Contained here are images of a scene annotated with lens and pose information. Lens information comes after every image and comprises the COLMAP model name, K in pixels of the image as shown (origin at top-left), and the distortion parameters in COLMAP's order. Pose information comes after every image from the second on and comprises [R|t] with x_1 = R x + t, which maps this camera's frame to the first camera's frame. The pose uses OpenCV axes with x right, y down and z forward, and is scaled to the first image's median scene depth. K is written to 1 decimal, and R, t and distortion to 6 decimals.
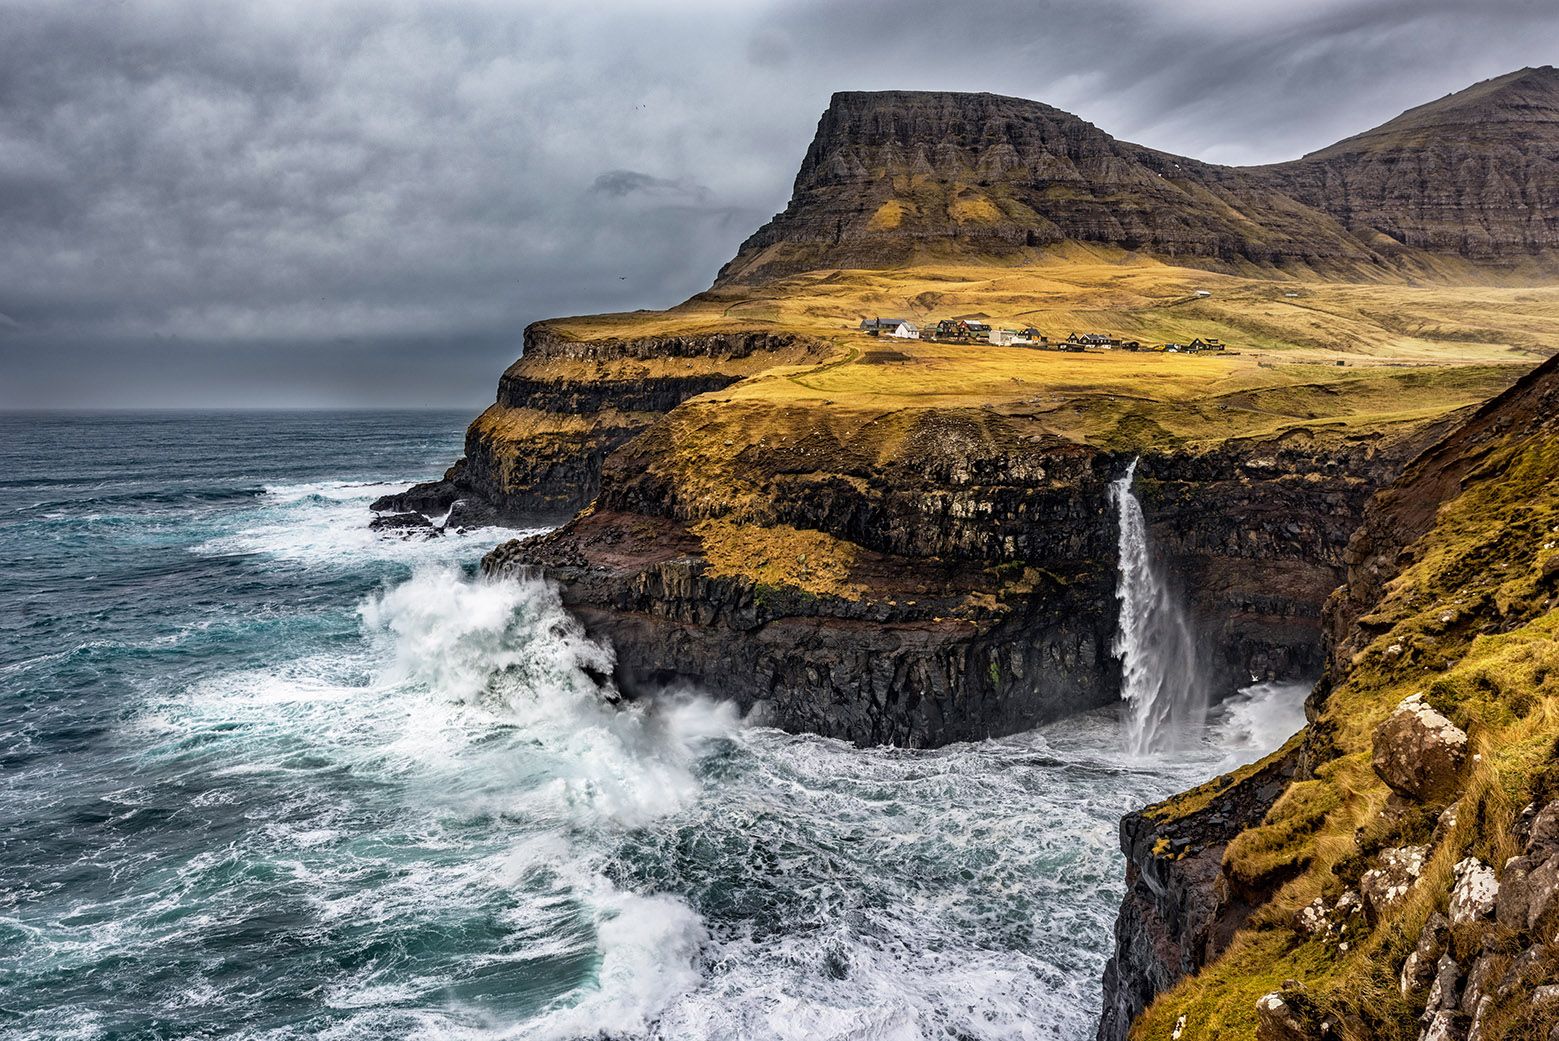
lens RADIAL K [[1018.2, 0, 779.5], [0, 1018.2, 520.5], [0, 0, 1]] dist [0.026172, -0.019146]
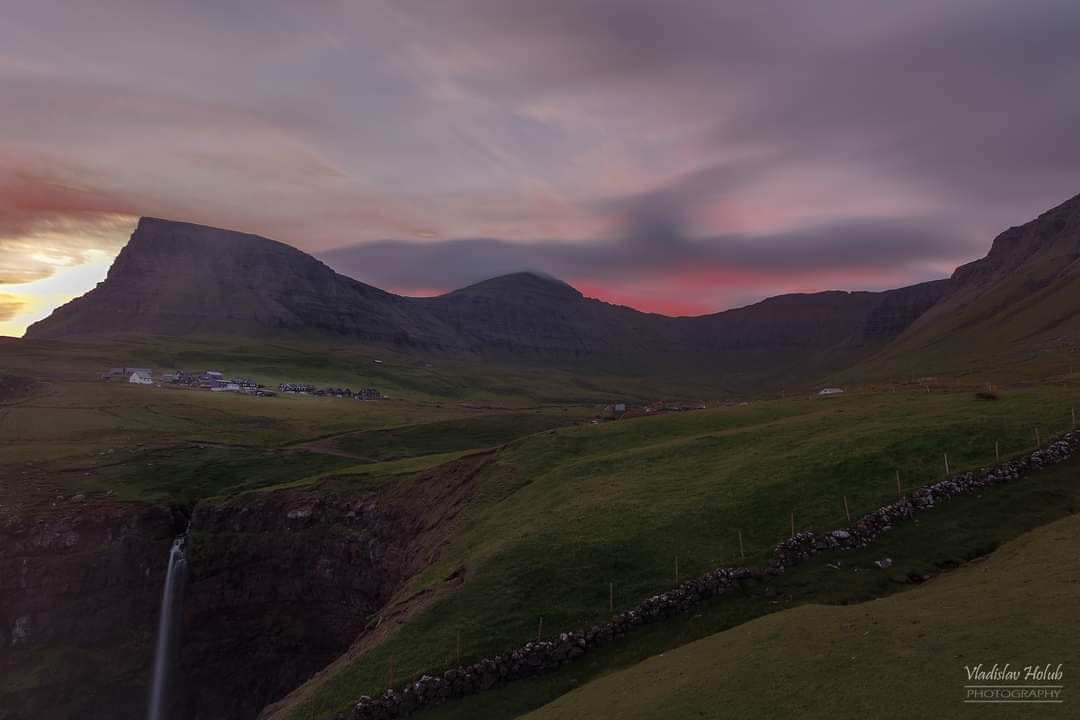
lens RADIAL K [[609.3, 0, 547.3], [0, 609.3, 355.2], [0, 0, 1]] dist [0.002892, 0.000015]
pose [[0.804657, 0.054393, 0.591243, 0.241899], [0.079909, 0.976814, -0.198618, -0.058043], [-0.588338, 0.207065, 0.781654, 0.259909]]
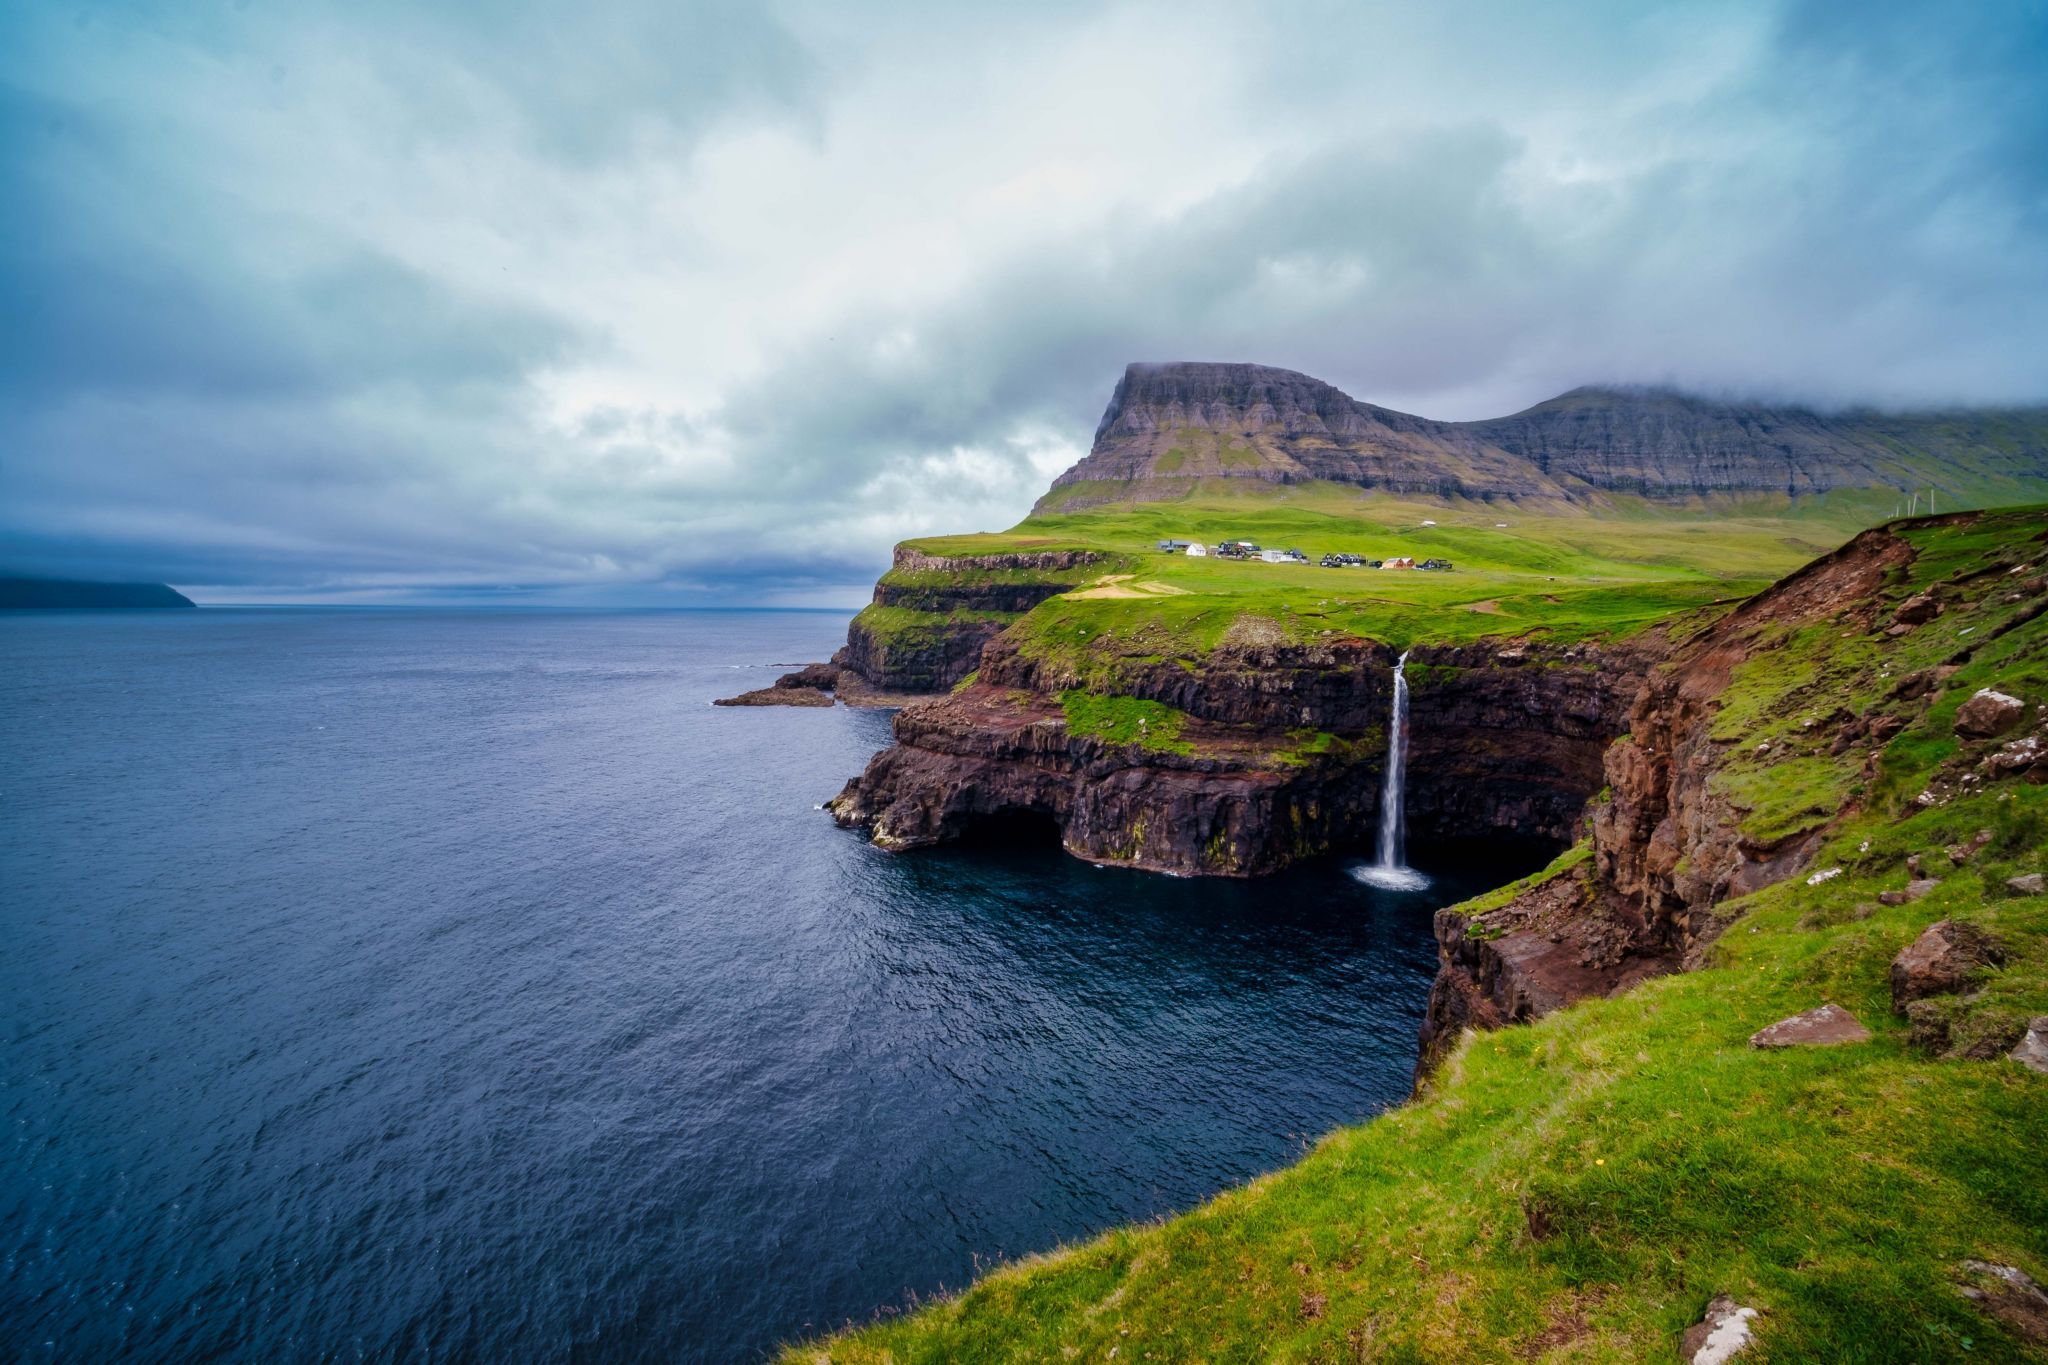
lens RADIAL K [[811.7, 0, 1031.5], [0, 811.7, 684.0], [0, 0, 1]] dist [-0.002017, -0.000417]
pose [[0.998258, 0.018328, -0.056081, -0.056671], [-0.019459, 0.999617, -0.019681, 0.010736], [0.055698, 0.020738, 0.998232, -0.034527]]
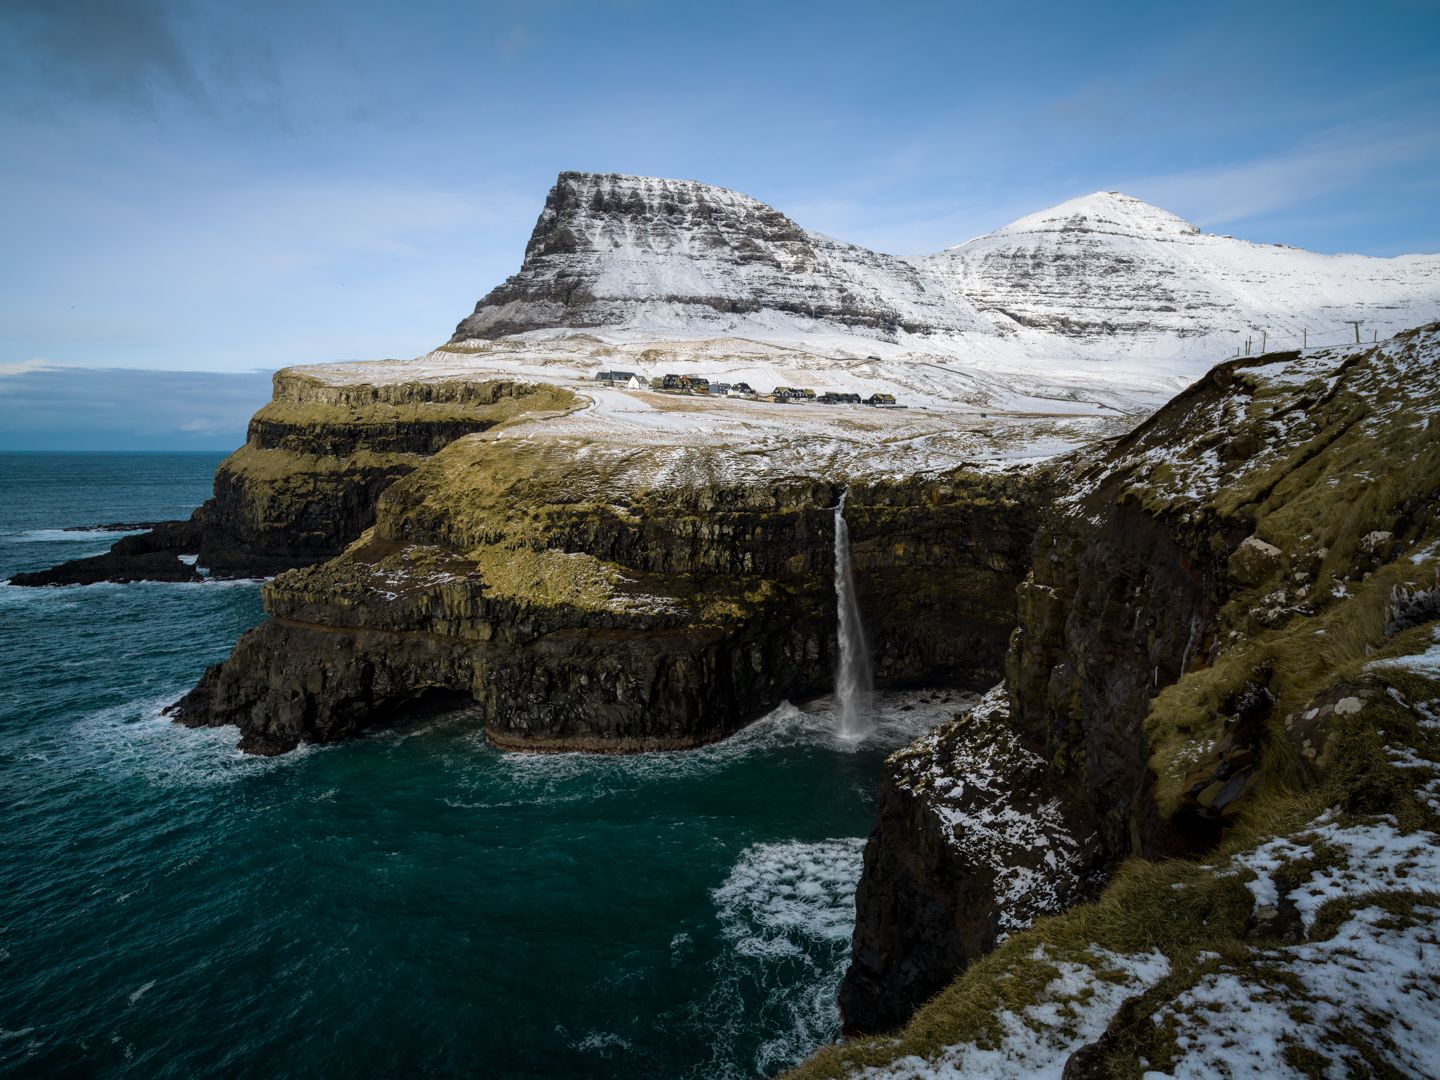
lens RADIAL K [[904.5, 0, 720.0], [0, 904.5, 540.0], [0, 0, 1]] dist [0.001867, 0.000986]
pose [[0.975358, -0.019527, 0.219763, -0.034631], [0.022313, 0.999699, -0.010203, 0.008063], [-0.219498, 0.014856, 0.975500, -0.021303]]
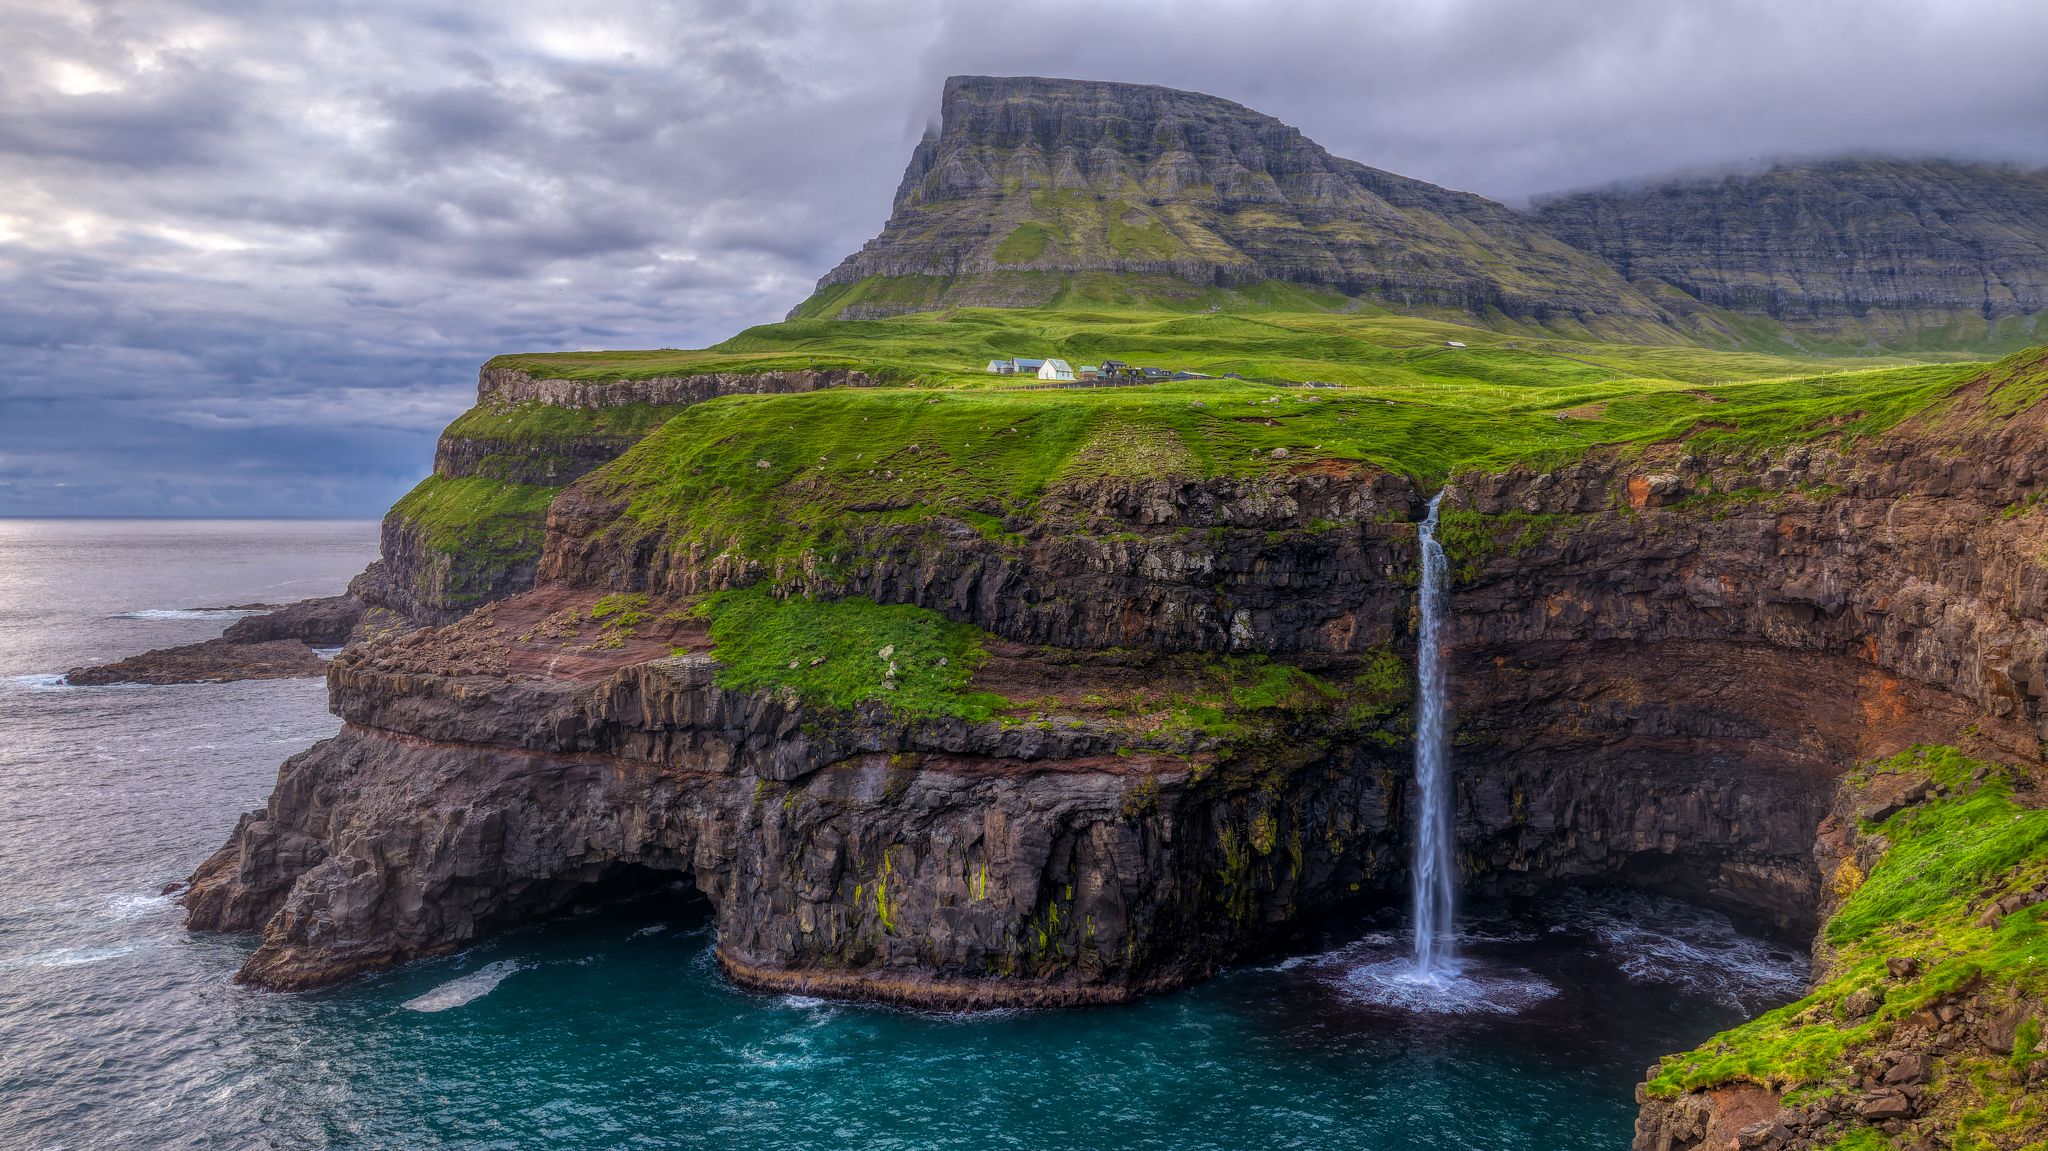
lens RADIAL K [[1439.1, 0, 1020.1], [0, 1439.1, 566.8], [0, 0, 1]] dist [-0.003471, -0.002561]
pose [[0.994851, 0.000694, 0.101341, 0.012998], [0.006768, 0.997289, -0.073269, 0.044858], [-0.101117, 0.073577, 0.992150, 0.169383]]
